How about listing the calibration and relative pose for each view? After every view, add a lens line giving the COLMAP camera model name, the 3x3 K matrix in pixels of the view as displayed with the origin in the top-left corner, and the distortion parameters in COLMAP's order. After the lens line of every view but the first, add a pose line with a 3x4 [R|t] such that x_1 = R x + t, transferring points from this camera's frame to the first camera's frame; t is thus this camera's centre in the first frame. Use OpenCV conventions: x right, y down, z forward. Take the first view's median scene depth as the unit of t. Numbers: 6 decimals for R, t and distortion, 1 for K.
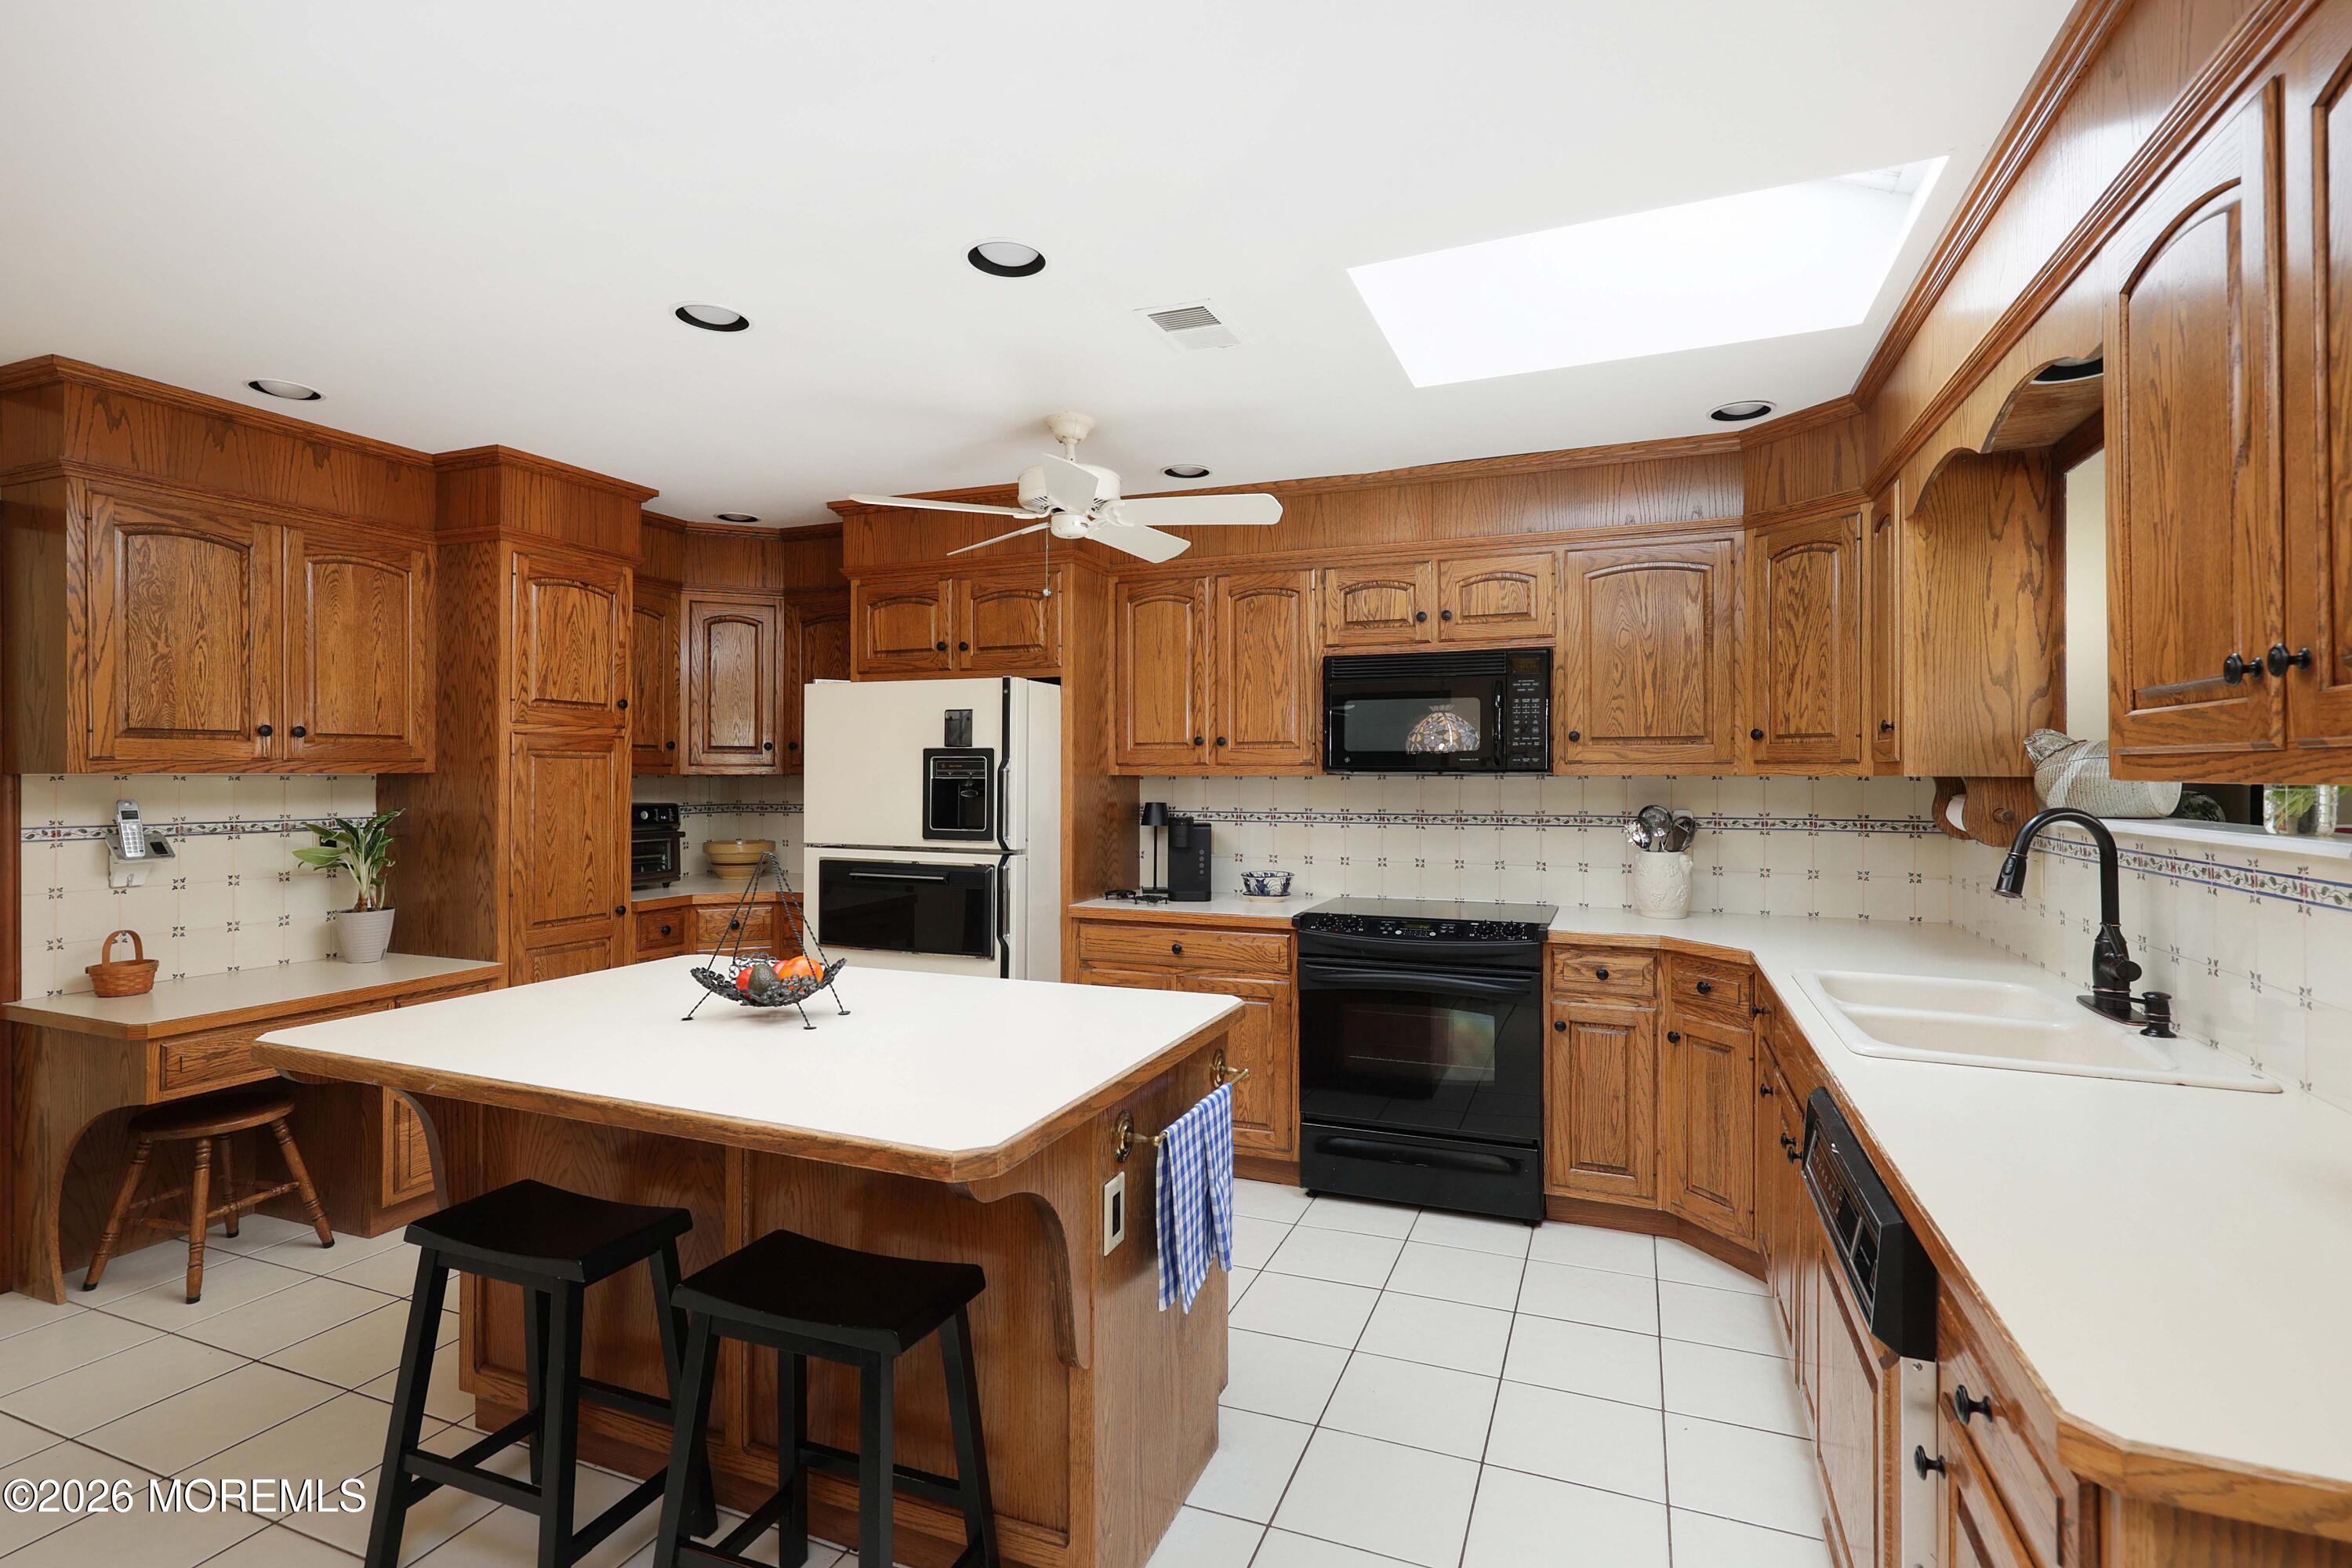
lens RADIAL K [[1091.1, 0, 1155.1], [0, 1091.1, 774.3], [0, 0, 1]] dist [-0.000600, 0.000166]
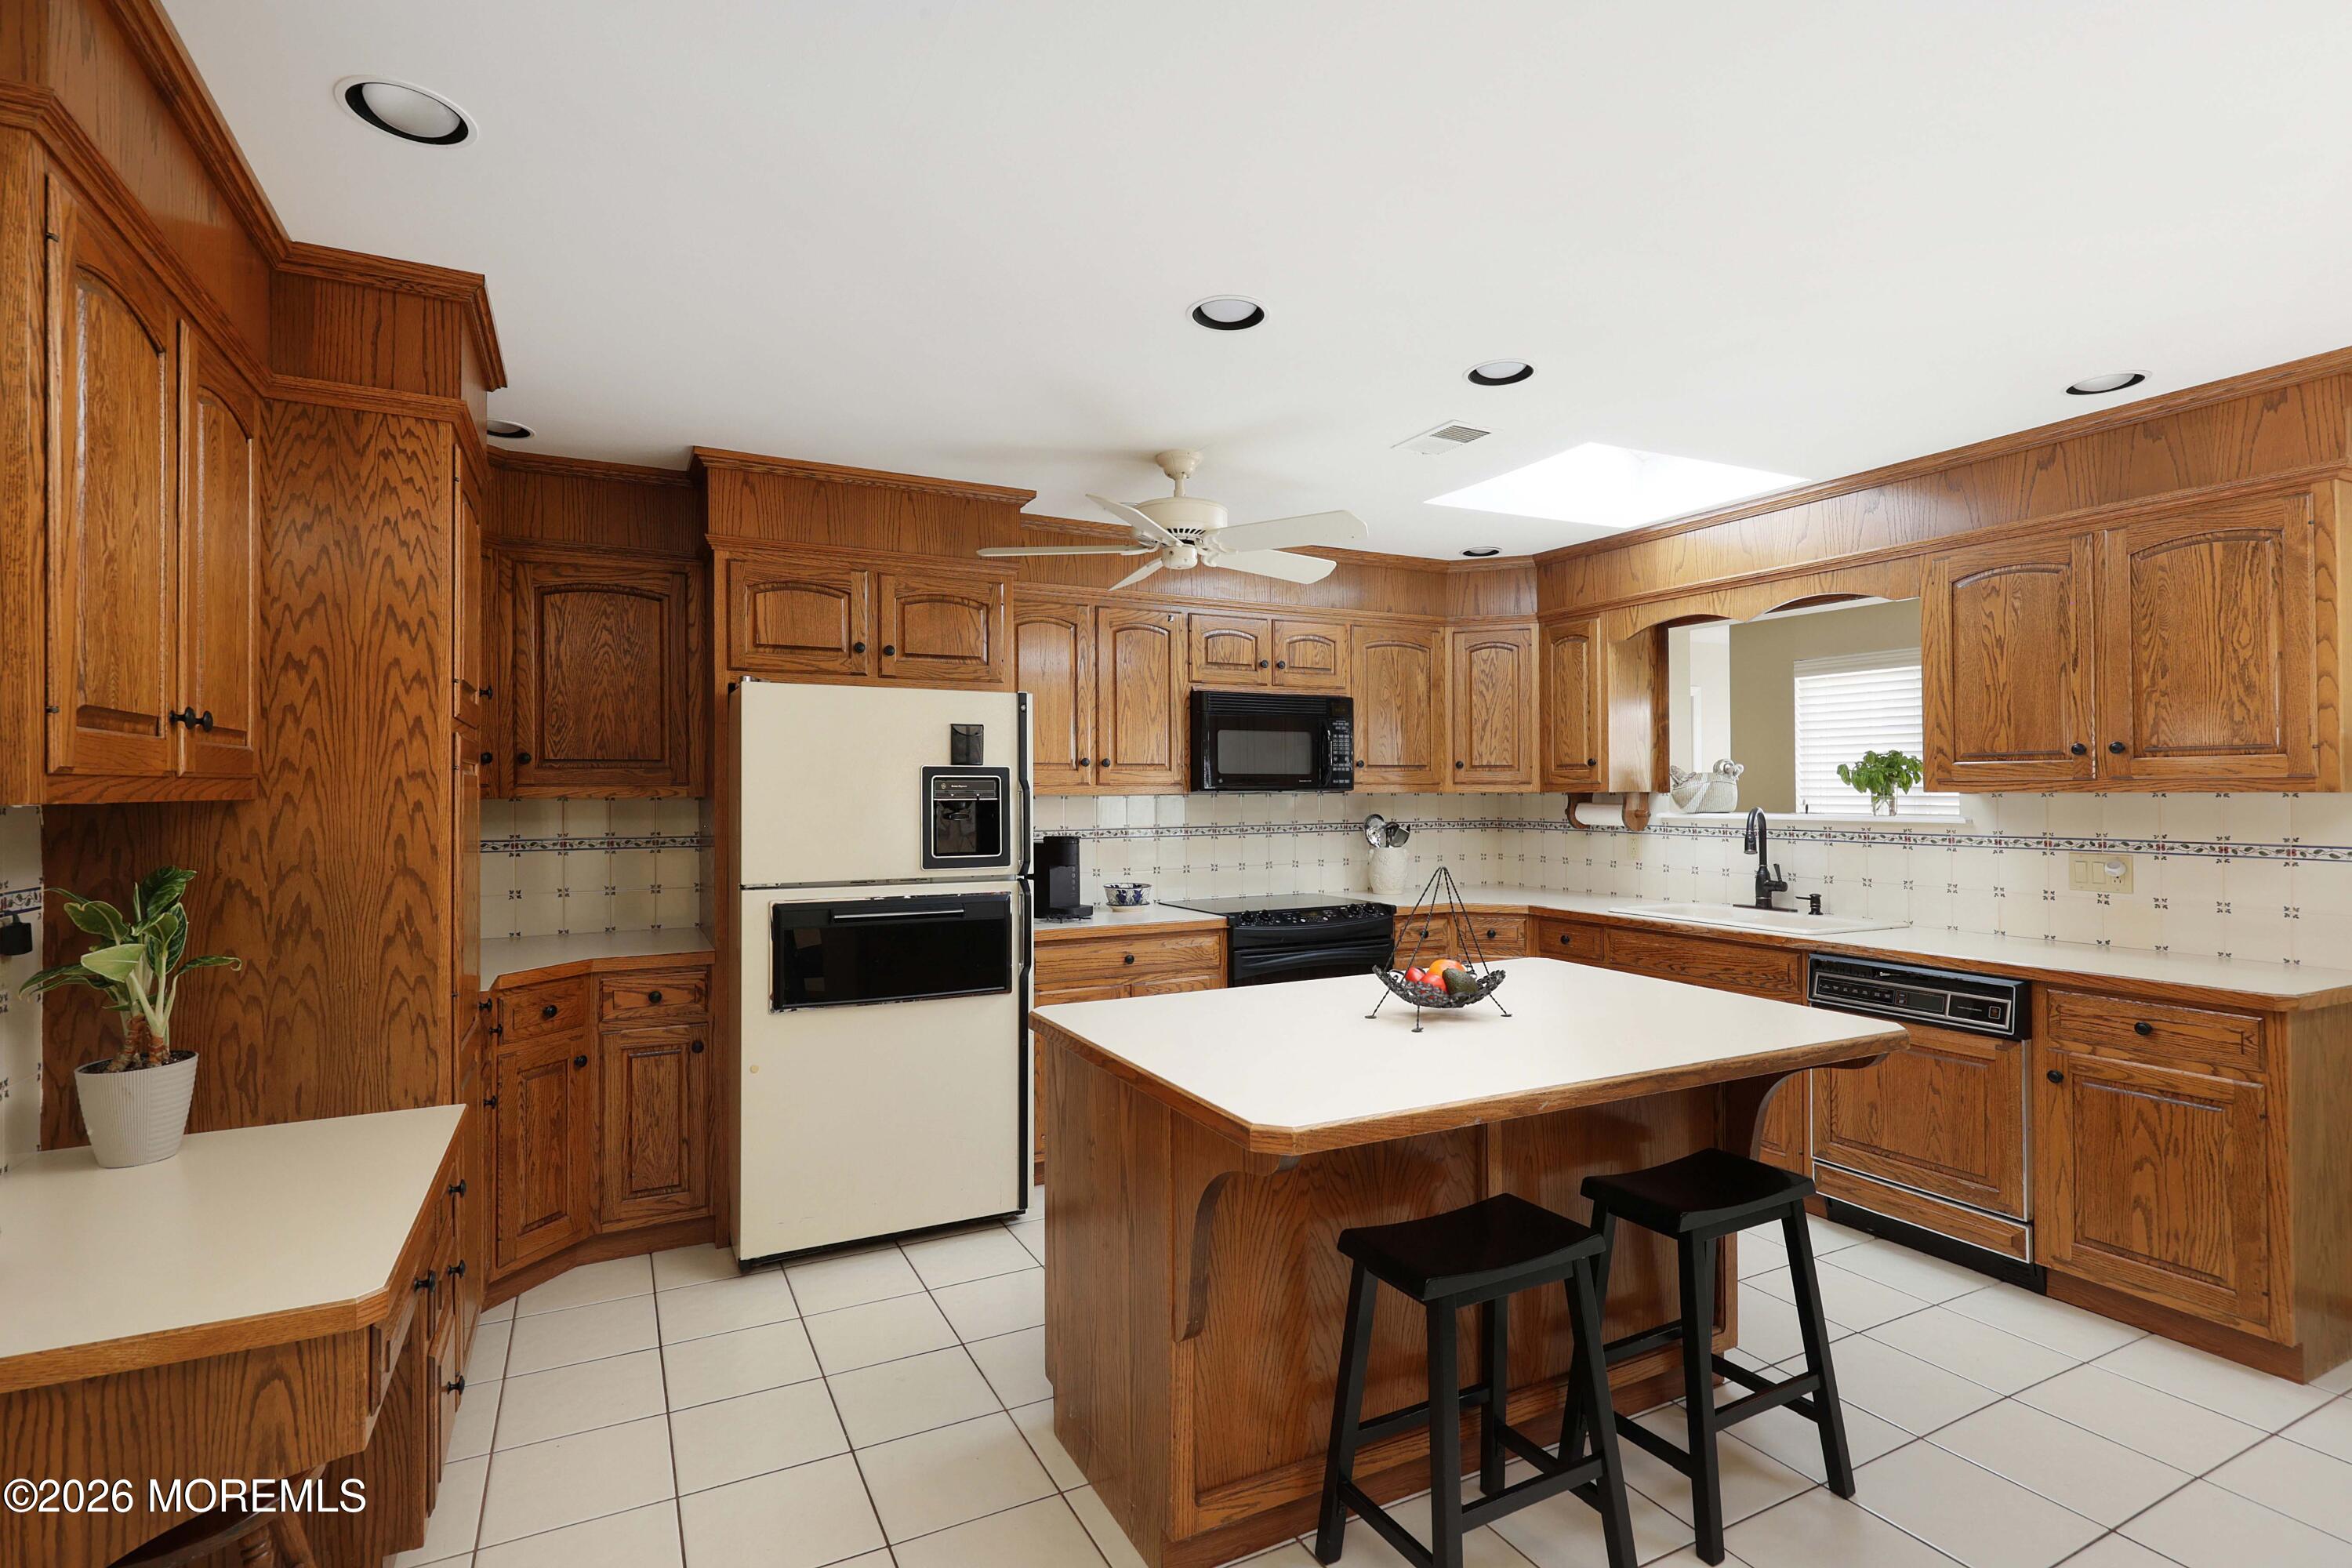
lens RADIAL K [[1069.5, 0, 1223.3], [0, 1069.5, 783.9], [0, 0, 1]] dist [0.000852, -0.000302]
pose [[0.662723, 0.000939, 0.748864, -0.733676], [0.006342, 0.999956, -0.006866, -0.002147], [-0.748838, 0.009300, 0.662688, 0.257834]]
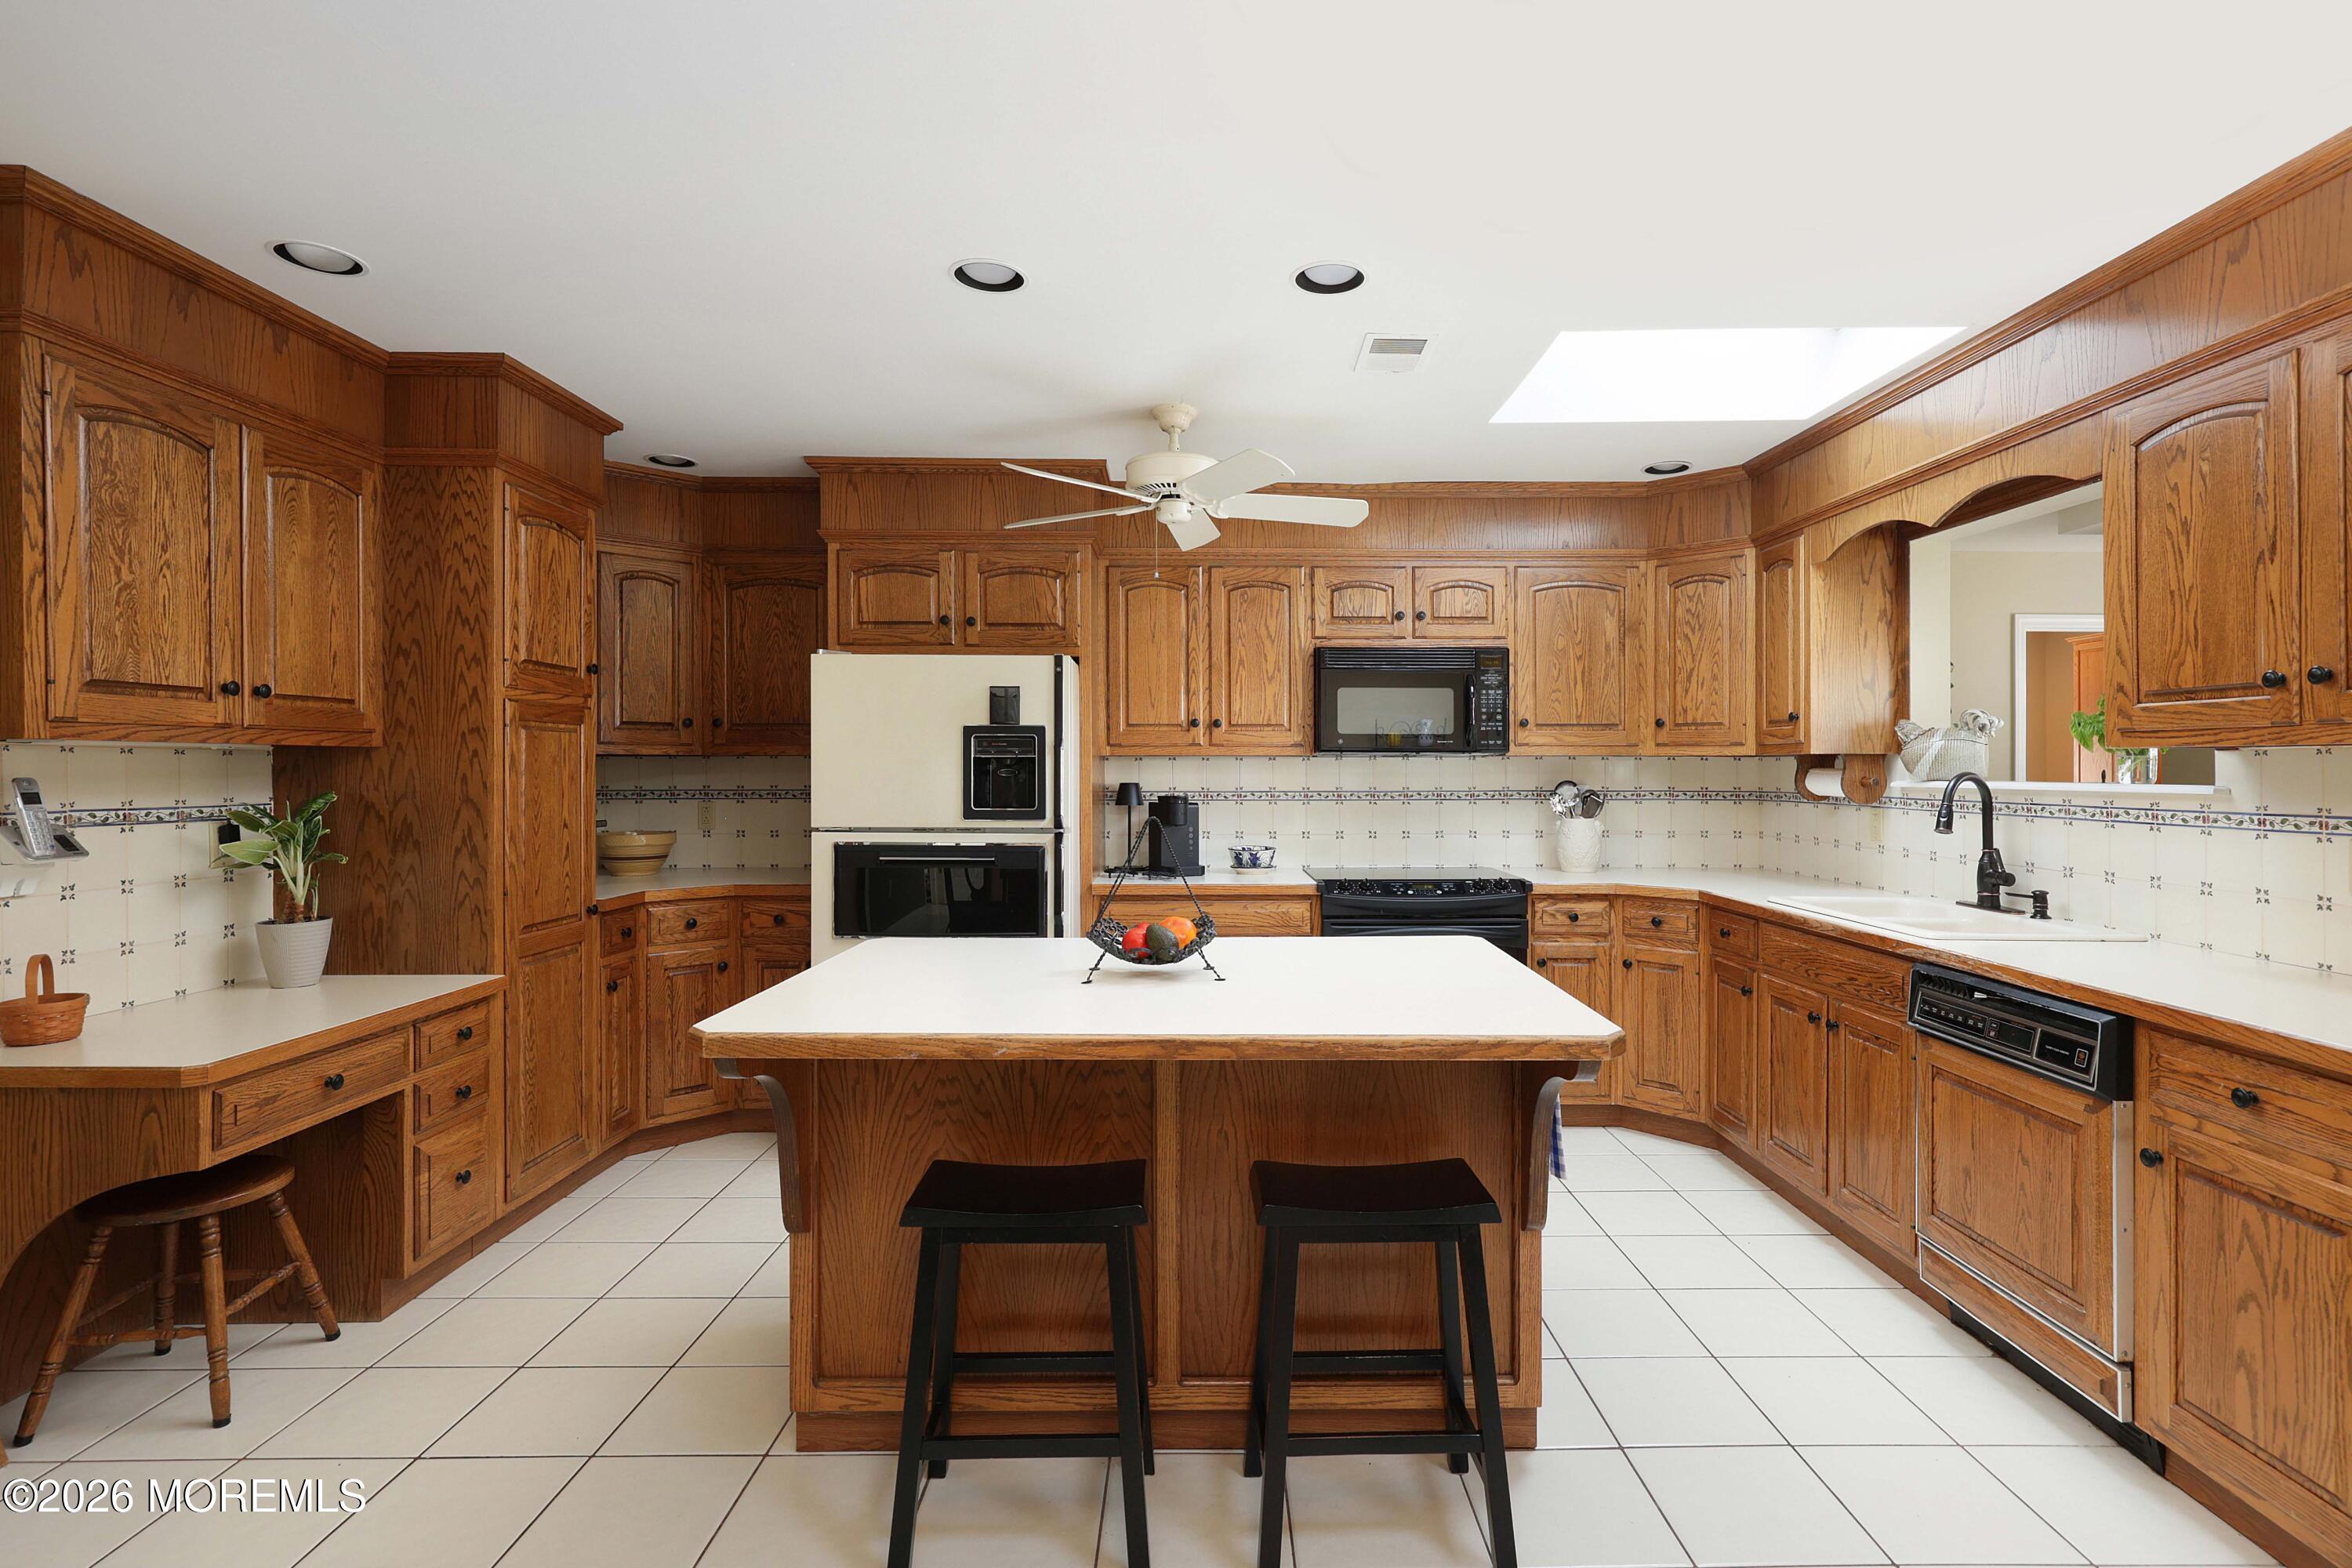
lens RADIAL K [[1120.2, 0, 1228.3], [0, 1120.2, 772.5], [0, 0, 1]] dist [0.000502, -0.000250]
pose [[0.921920, -0.002612, 0.387370, -0.399136], [0.000782, 0.999988, 0.004880, 0.013730], [-0.387378, -0.004196, 0.921911, -0.004970]]
